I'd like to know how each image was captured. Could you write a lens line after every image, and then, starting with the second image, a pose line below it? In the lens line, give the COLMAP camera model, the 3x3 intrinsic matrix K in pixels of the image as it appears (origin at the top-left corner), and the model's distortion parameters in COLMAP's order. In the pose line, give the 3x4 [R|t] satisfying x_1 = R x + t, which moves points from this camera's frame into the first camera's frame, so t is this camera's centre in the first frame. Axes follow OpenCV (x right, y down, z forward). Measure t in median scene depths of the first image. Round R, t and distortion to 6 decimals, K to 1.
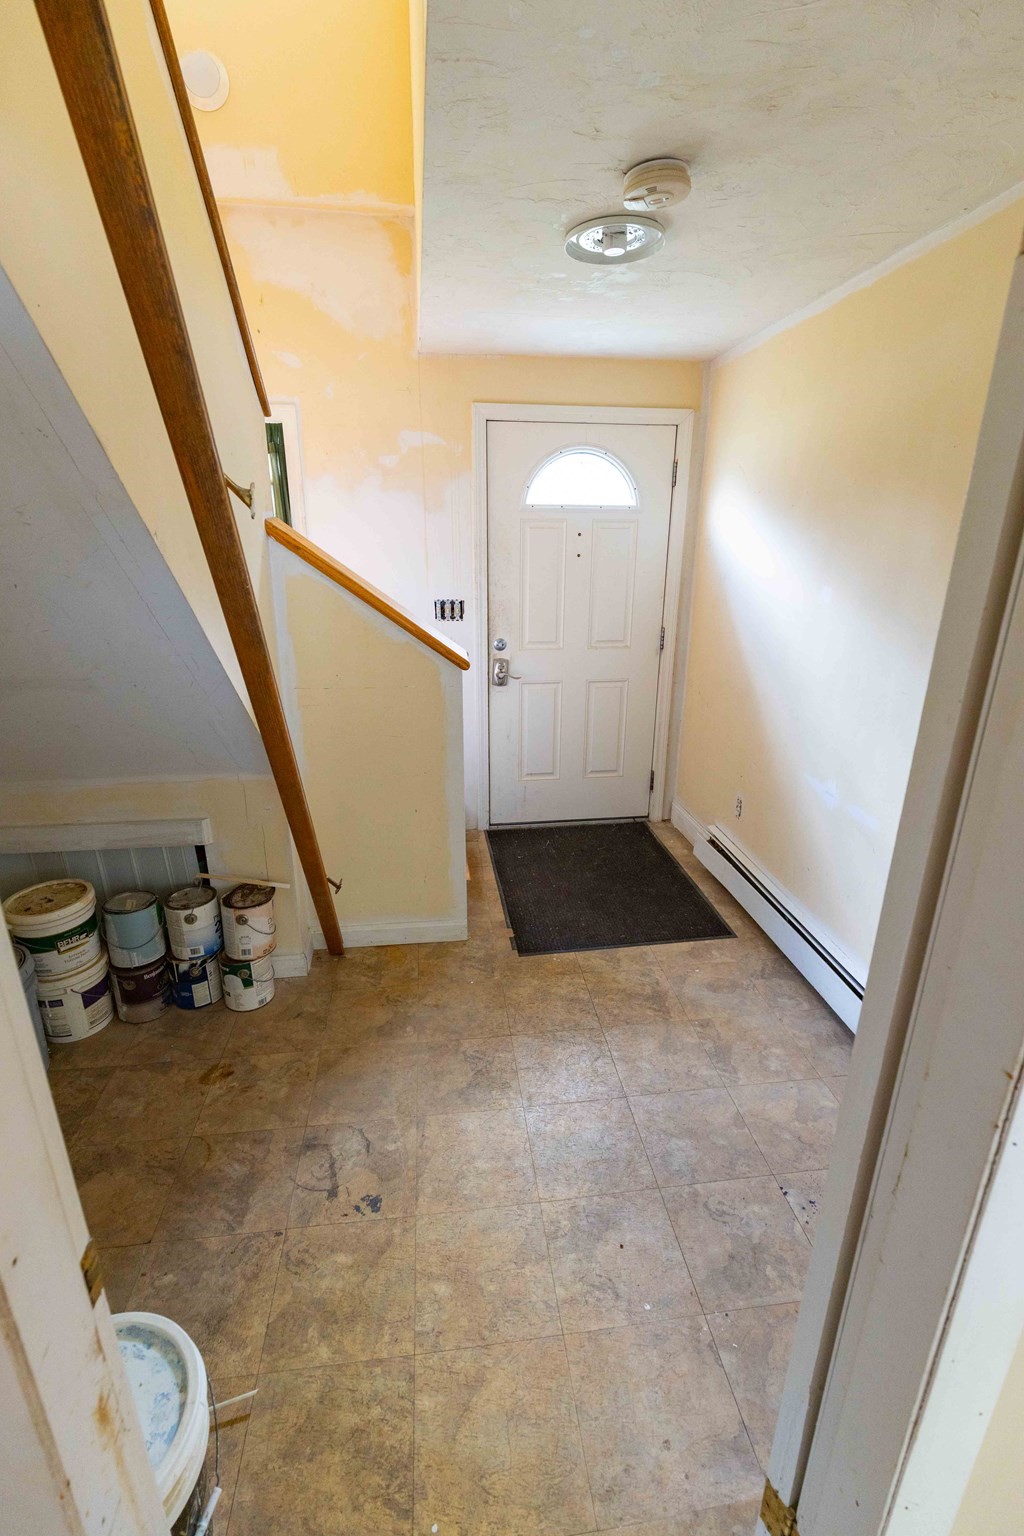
lens RADIAL K [[703.8, 0, 516.6], [0, 703.8, 770.7], [0, 0, 1]] dist [-0.004713, 0.003721]
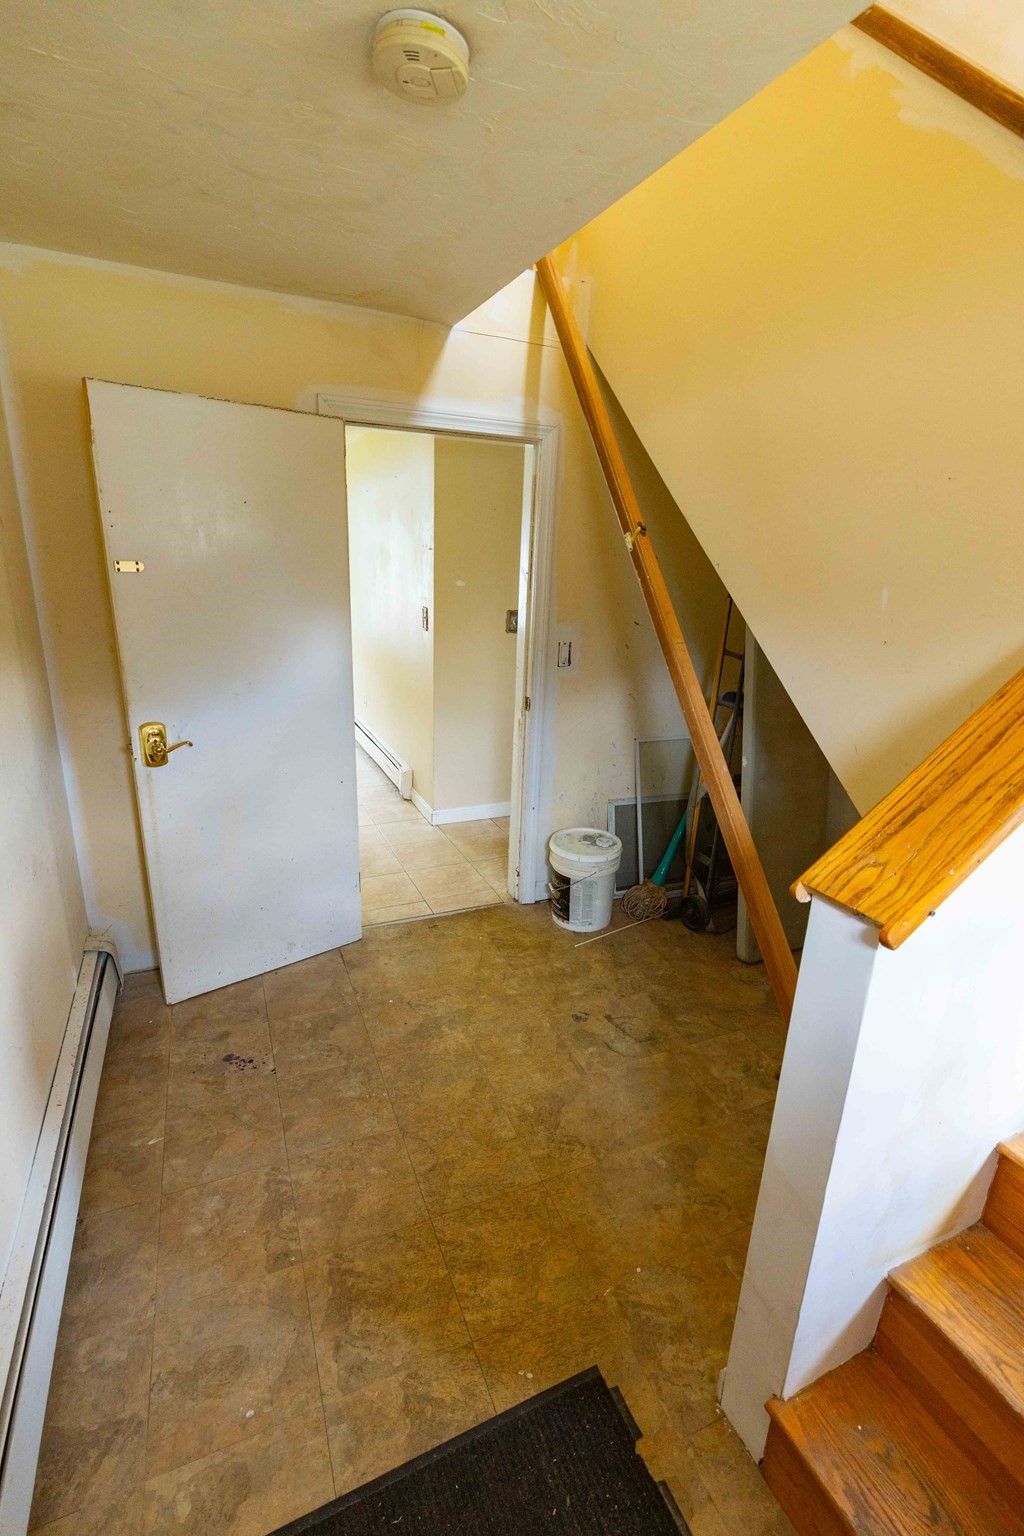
lens RADIAL K [[703.8, 0, 516.6], [0, 703.8, 770.7], [0, 0, 1]] dist [-0.004713, 0.003721]
pose [[-0.960100, 0.042276, -0.276444, 0.238113], [-0.132640, 0.801411, 0.583221, -0.497218], [0.246202, 0.596618, -0.763827, 1.427190]]
